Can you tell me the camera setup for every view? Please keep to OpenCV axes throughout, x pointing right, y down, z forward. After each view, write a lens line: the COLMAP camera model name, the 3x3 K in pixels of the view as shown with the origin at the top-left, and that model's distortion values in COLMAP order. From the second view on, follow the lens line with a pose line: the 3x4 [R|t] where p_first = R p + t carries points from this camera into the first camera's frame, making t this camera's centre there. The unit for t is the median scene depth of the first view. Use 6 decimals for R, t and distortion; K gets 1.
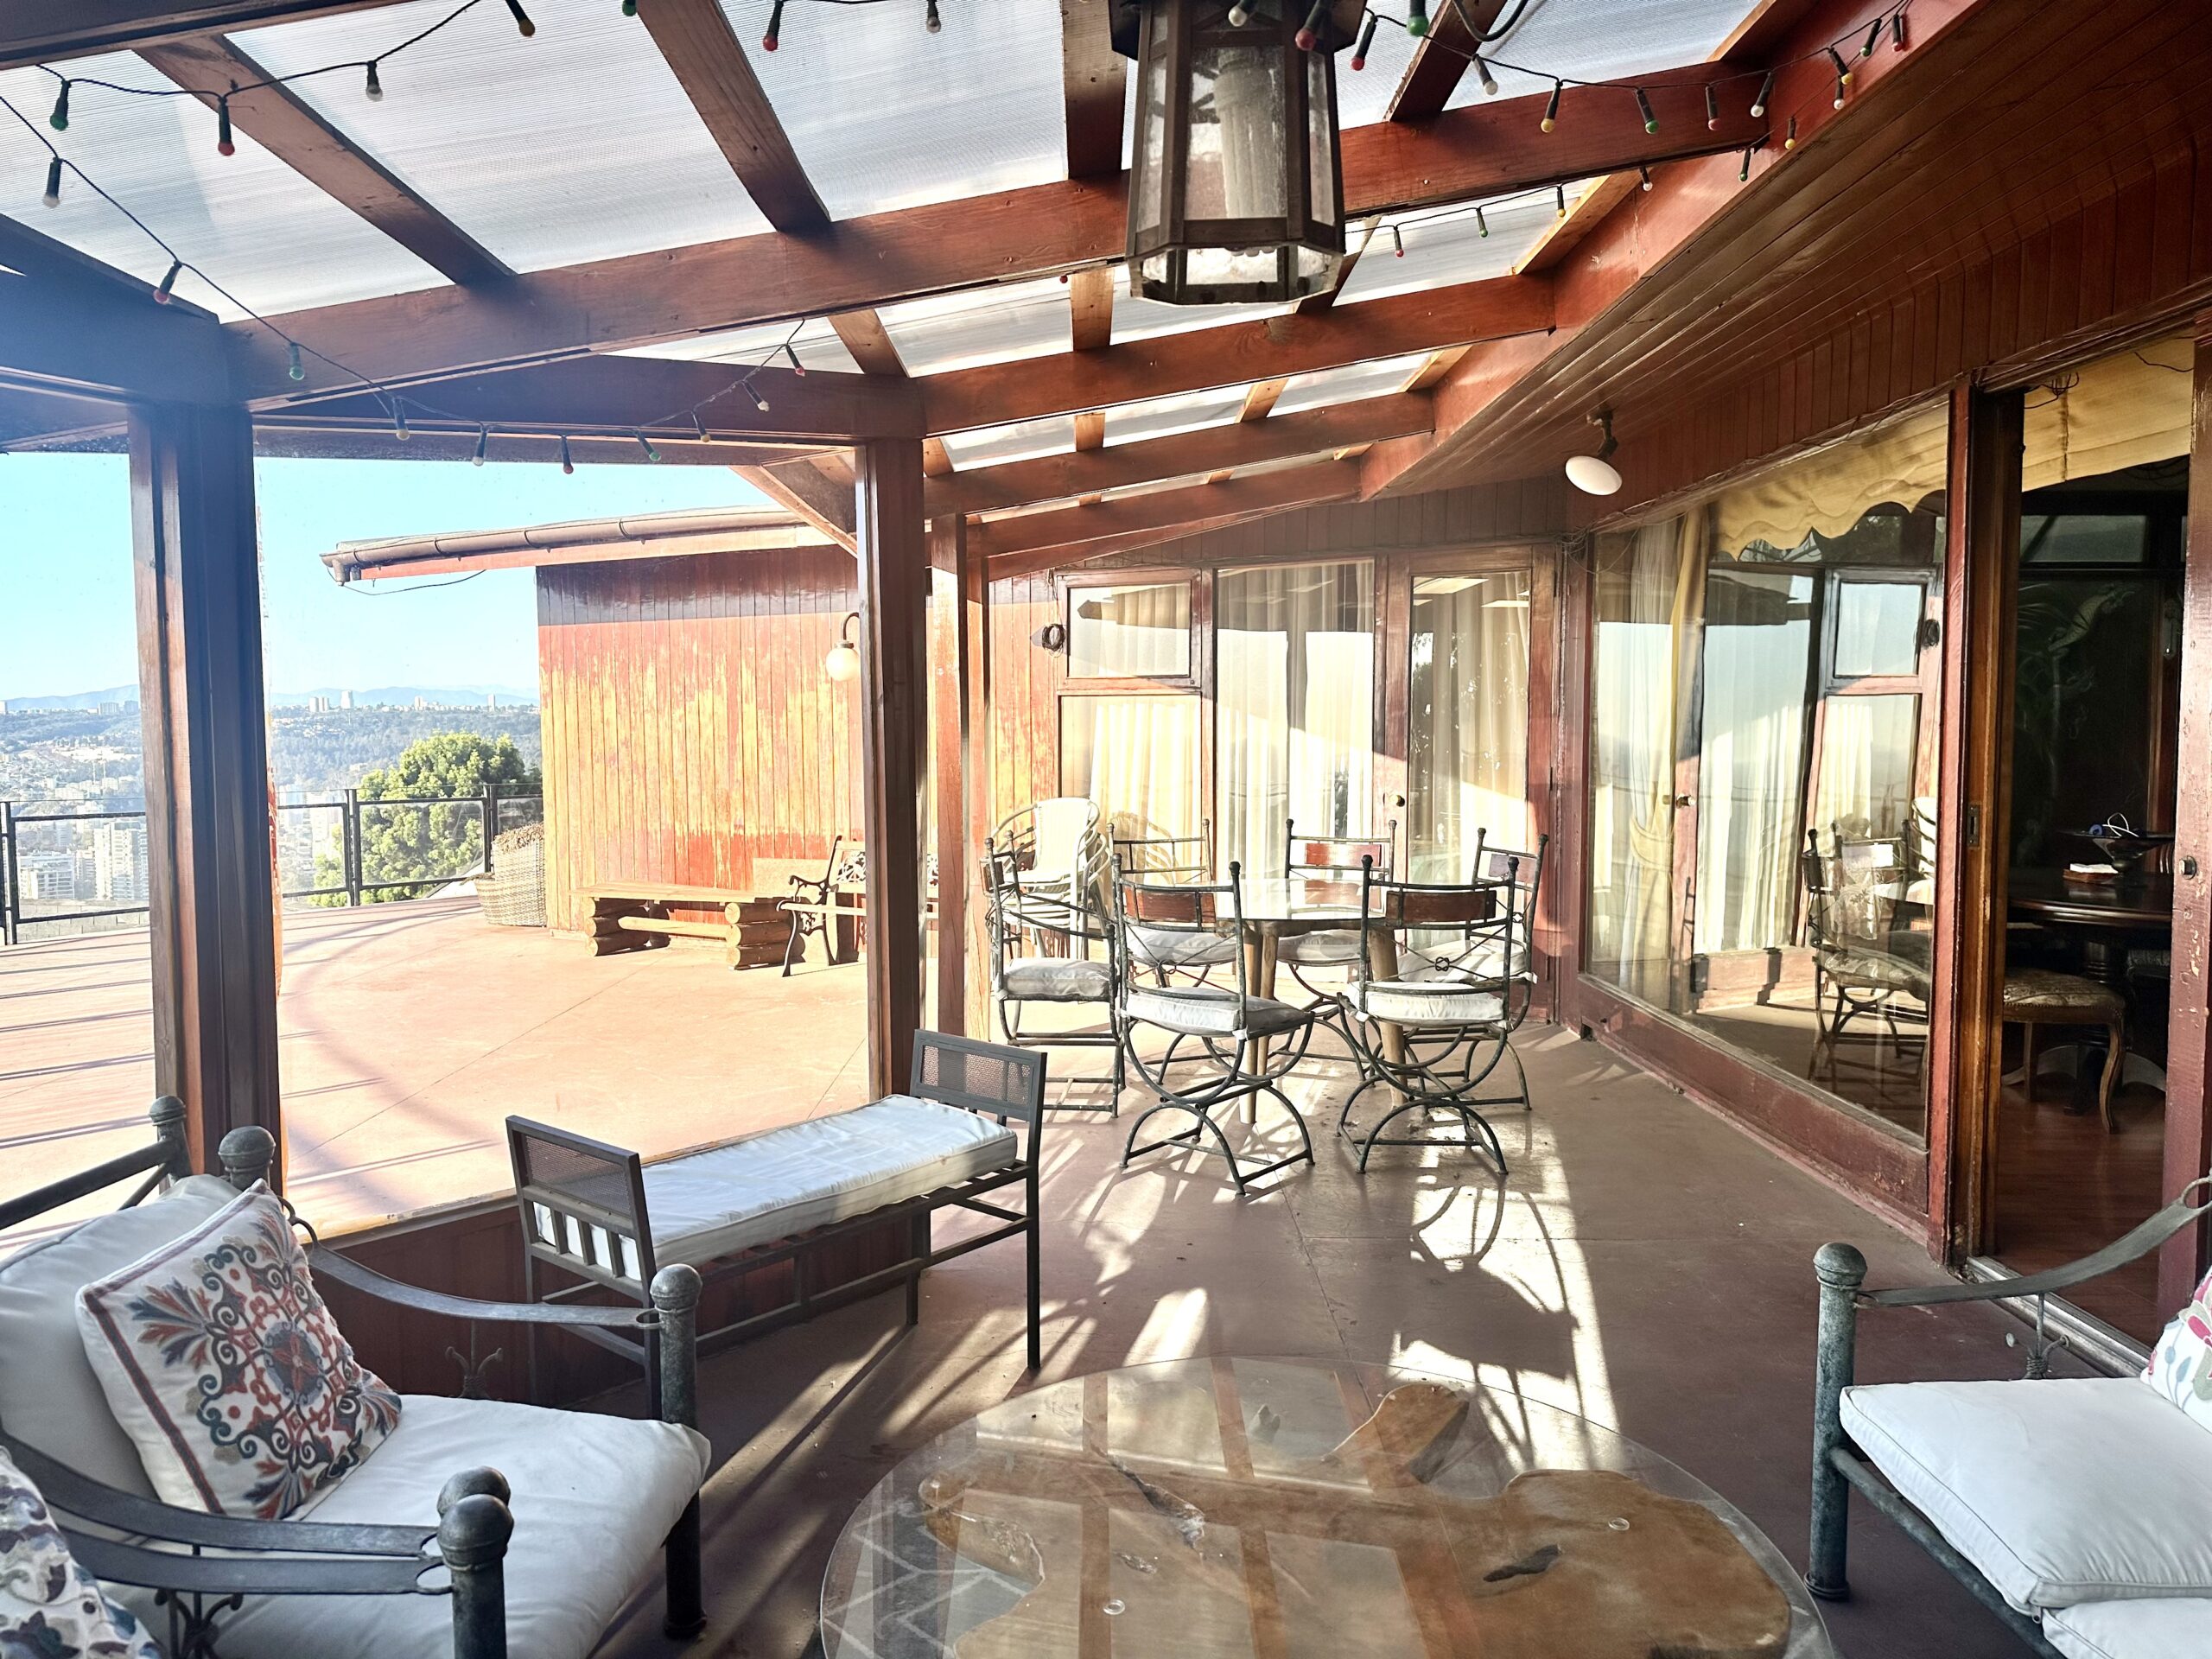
lens RADIAL K [[1524.3, 0, 1106.0], [0, 1524.3, 829.5], [0, 0, 1]] dist [0.111474, -0.165157]
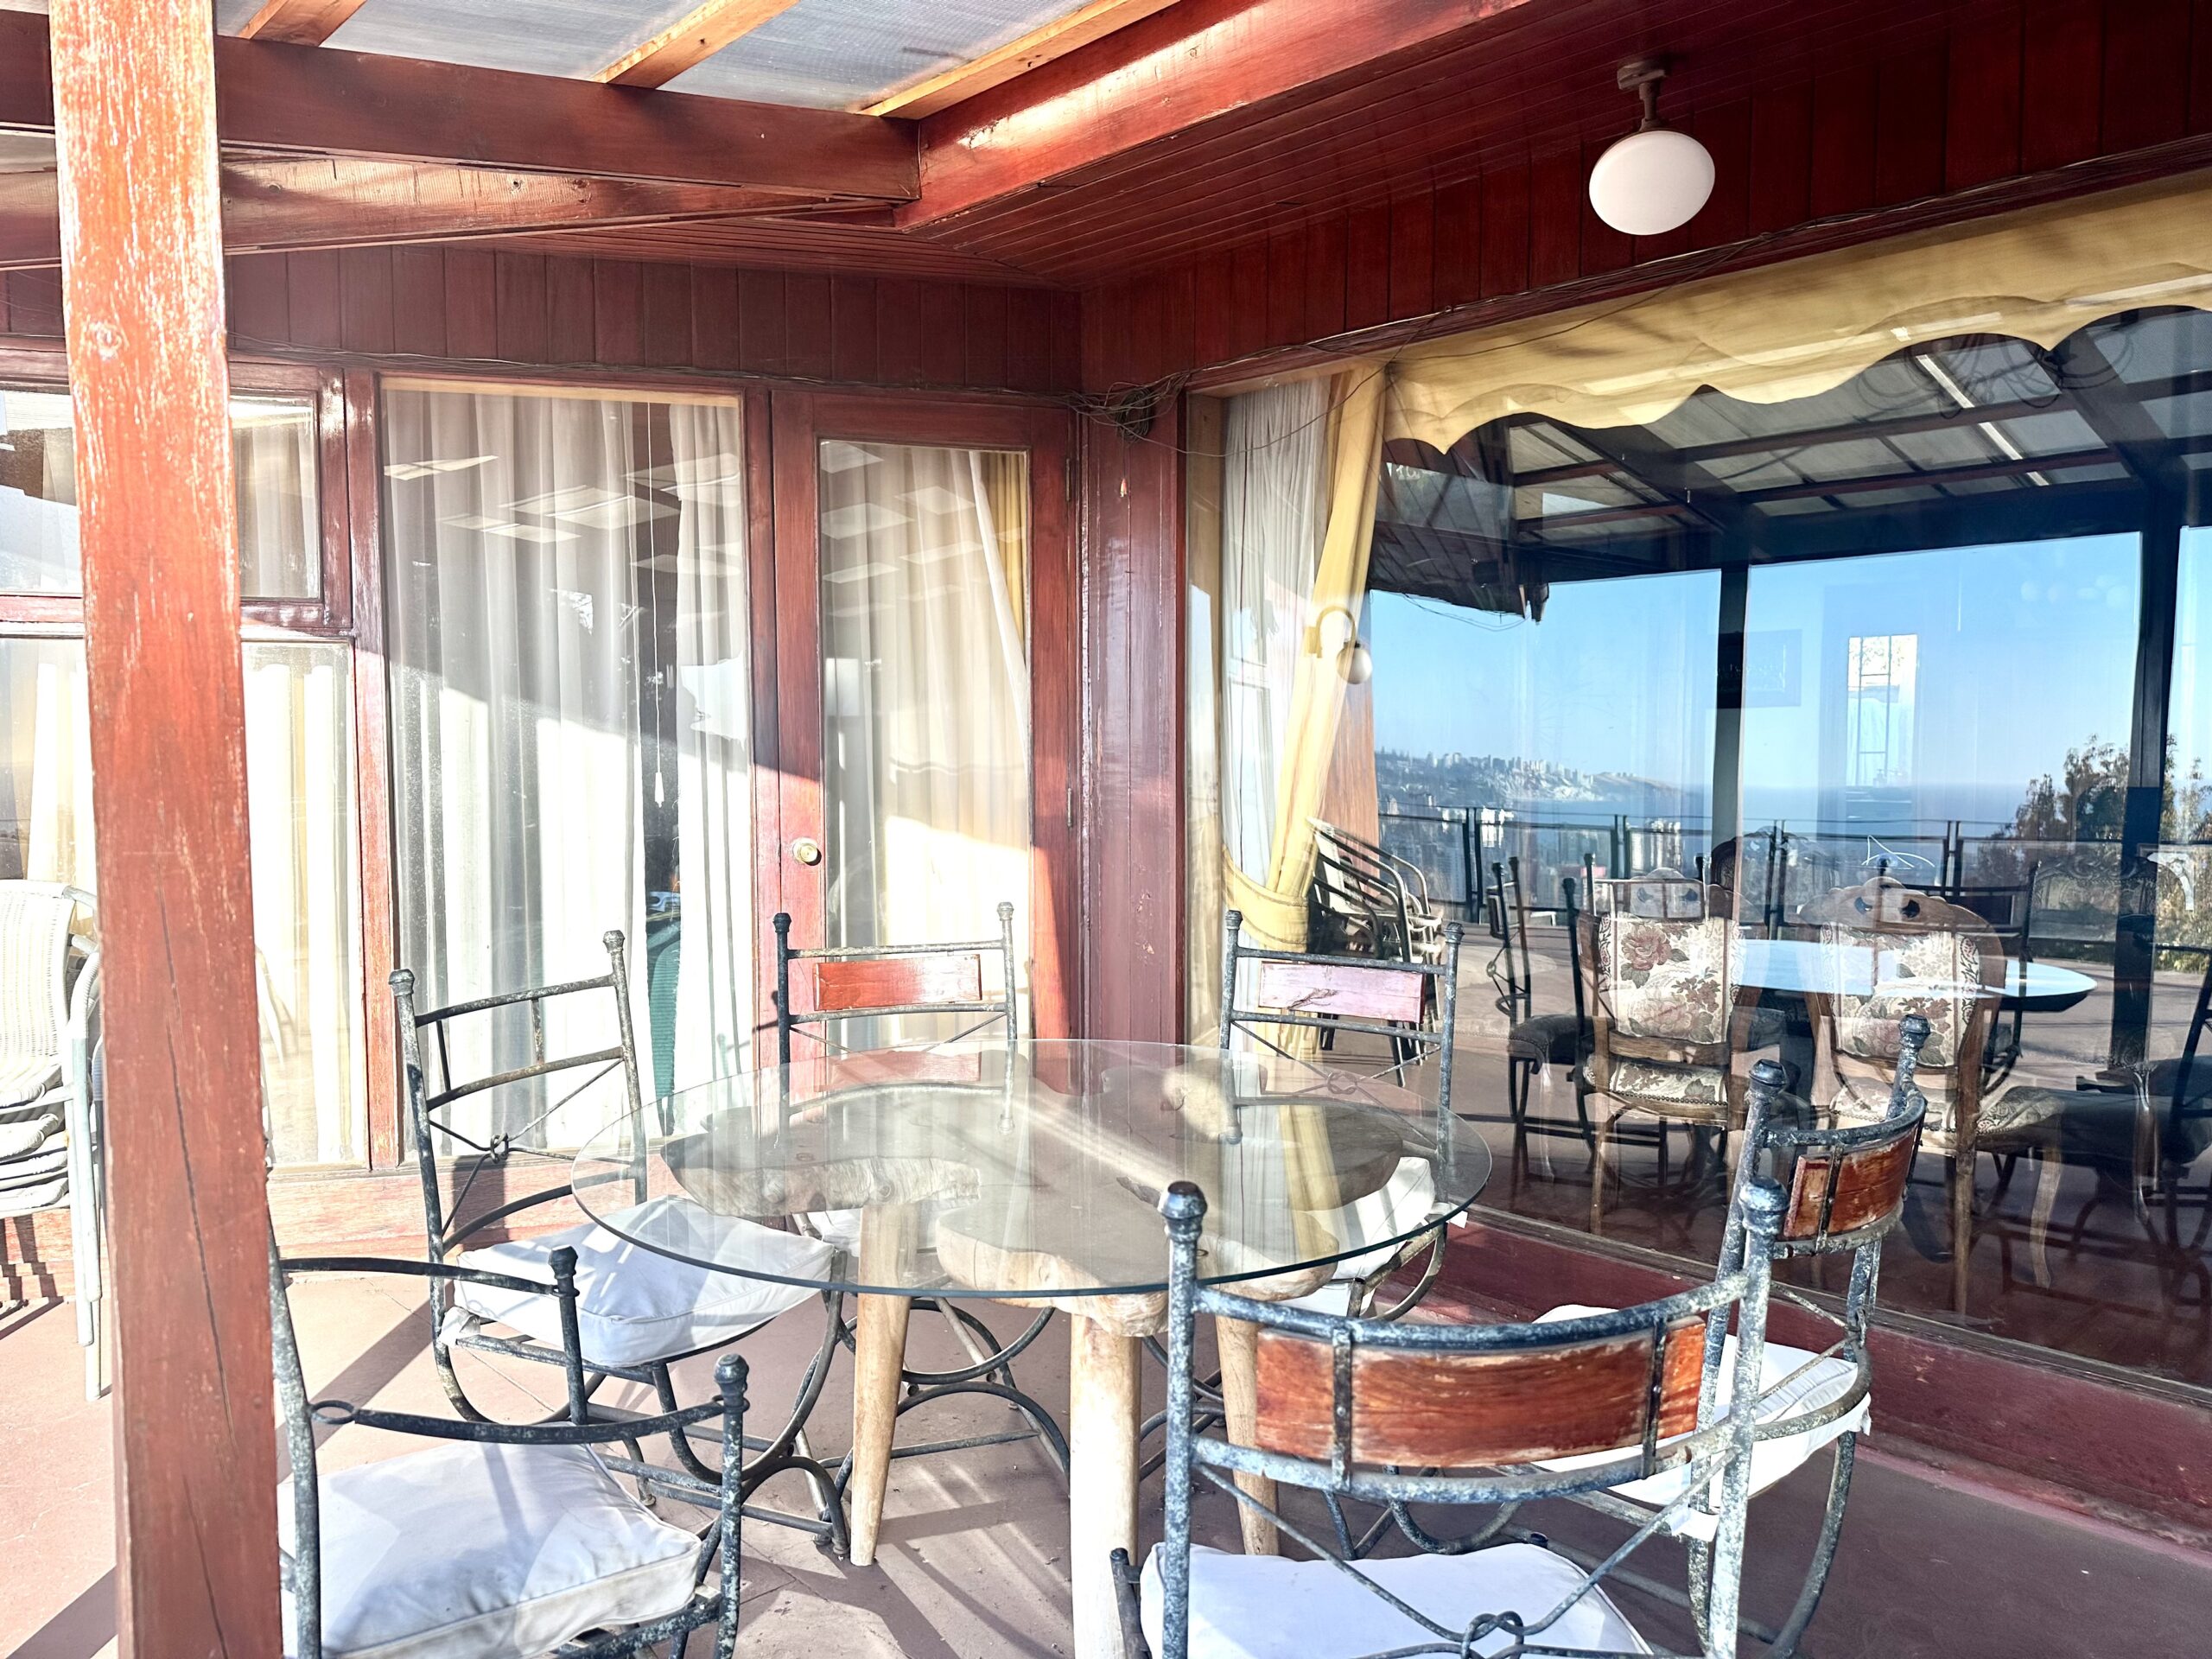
lens RADIAL K [[1524.3, 0, 1106.0], [0, 1524.3, 829.5], [0, 0, 1]] dist [0.111474, -0.165157]
pose [[0.720369, -0.036942, 0.692606, -0.110261], [0.043456, 0.999023, 0.008088, -0.027967], [-0.692228, 0.024271, 0.721270, 0.562011]]
